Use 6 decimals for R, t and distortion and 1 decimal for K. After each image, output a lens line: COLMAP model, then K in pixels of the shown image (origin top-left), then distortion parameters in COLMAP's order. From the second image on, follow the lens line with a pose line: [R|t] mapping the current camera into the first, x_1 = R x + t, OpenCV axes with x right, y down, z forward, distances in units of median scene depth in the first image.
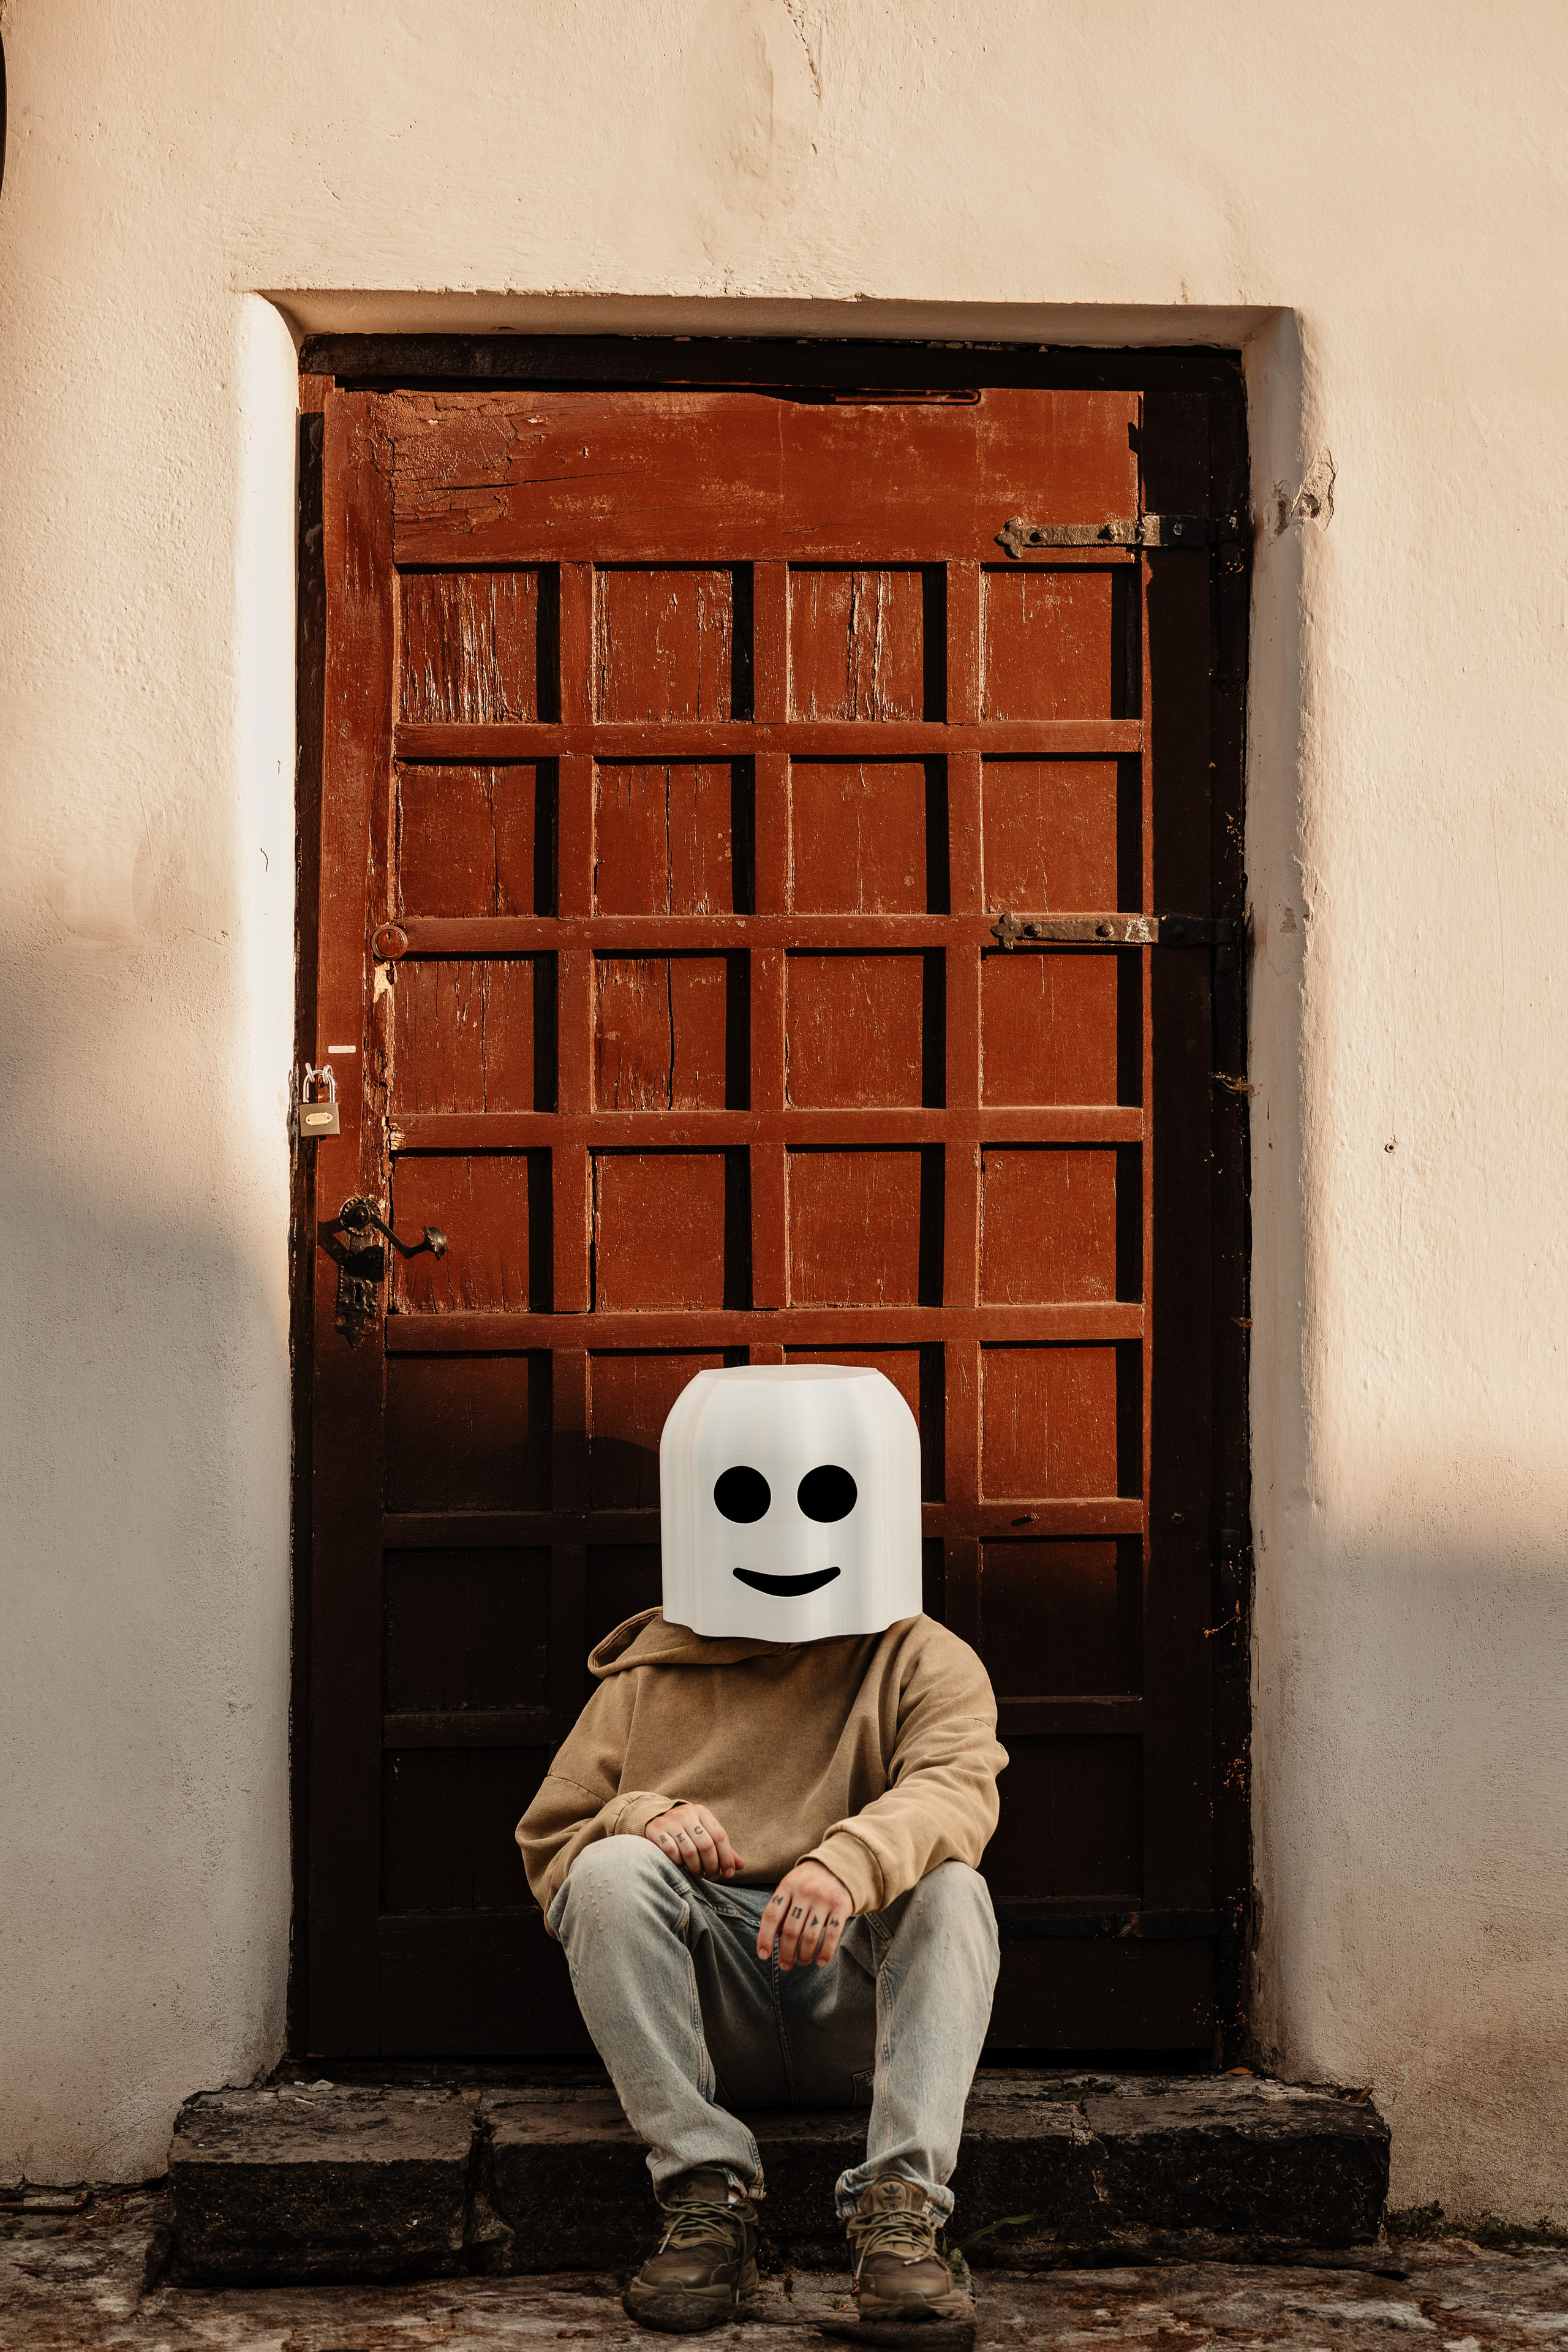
lens RADIAL K [[5620.6, 0, 784.0], [0, 5620.6, 1176.0], [0, 0, 1]] dist [0.023456, -0.571328]
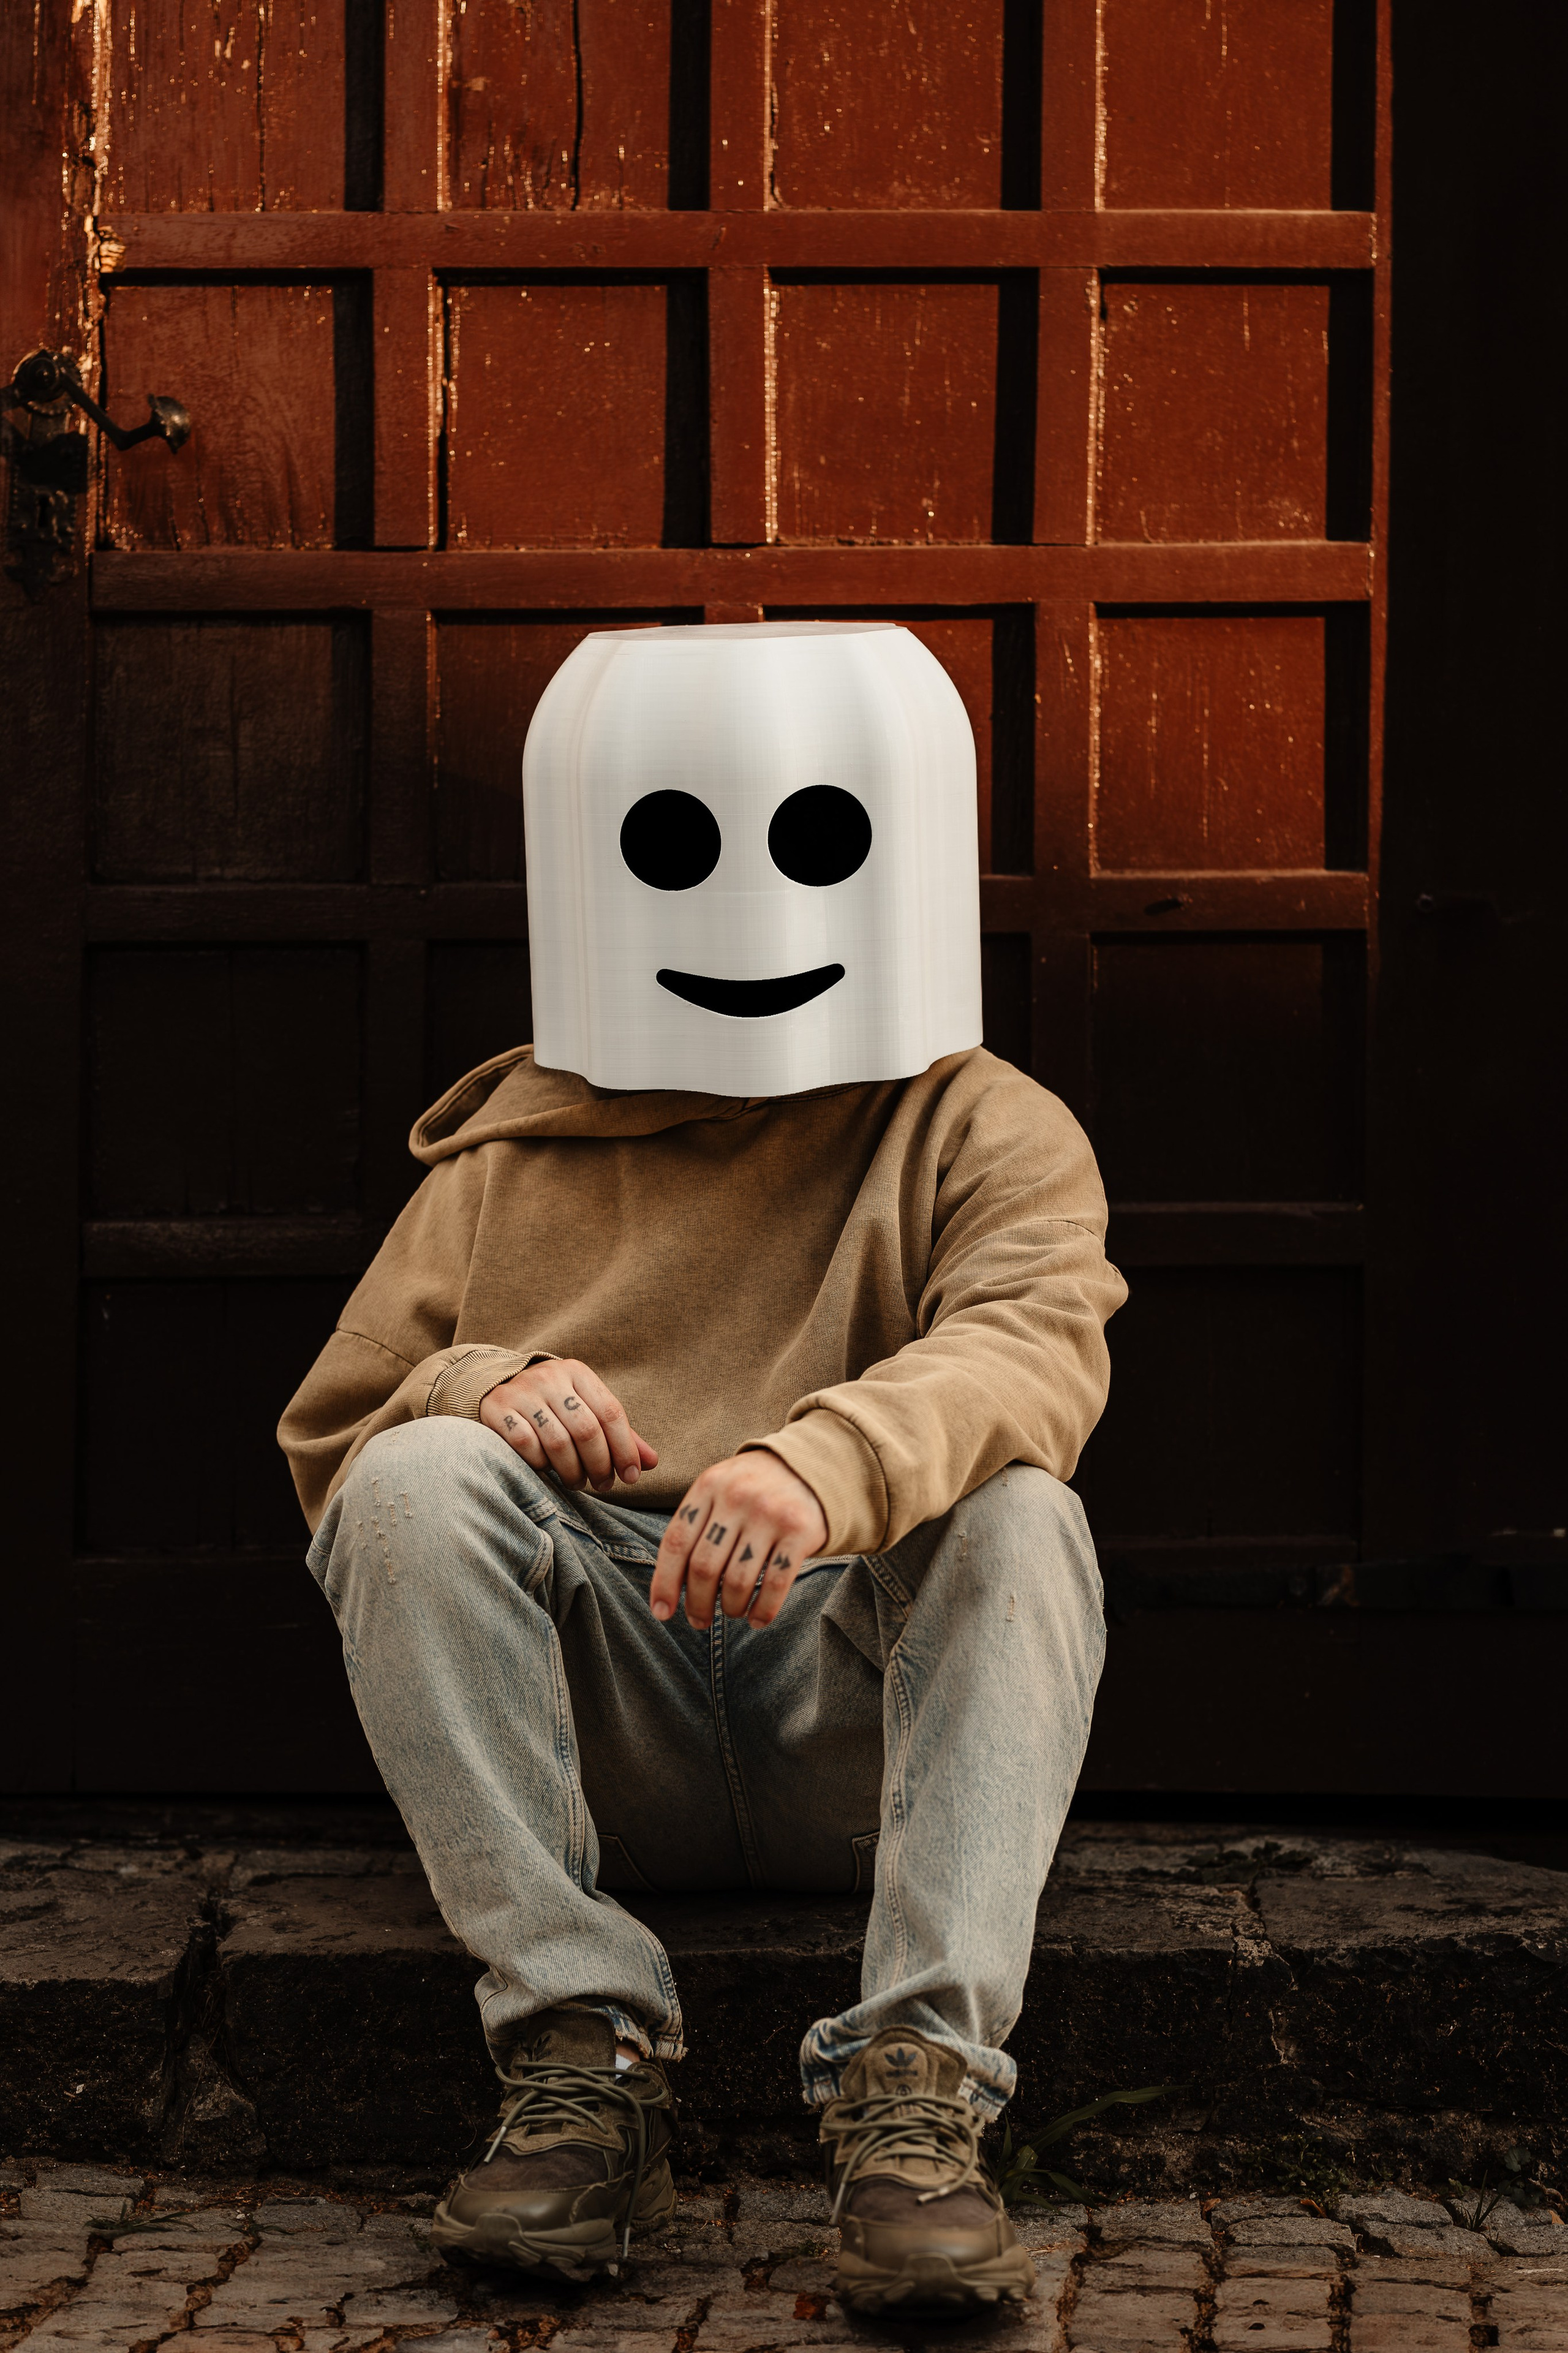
lens RADIAL K [[5622.6, 0, 784.0], [0, 5622.6, 1176.5], [0, 0, 1]] dist [0.023456, -0.571328]
pose [[0.999337, 0.007371, -0.035644, 0.024693], [-0.005320, 0.998342, 0.057317, 0.058241], [0.036007, -0.057090, 0.997720, 0.421667]]
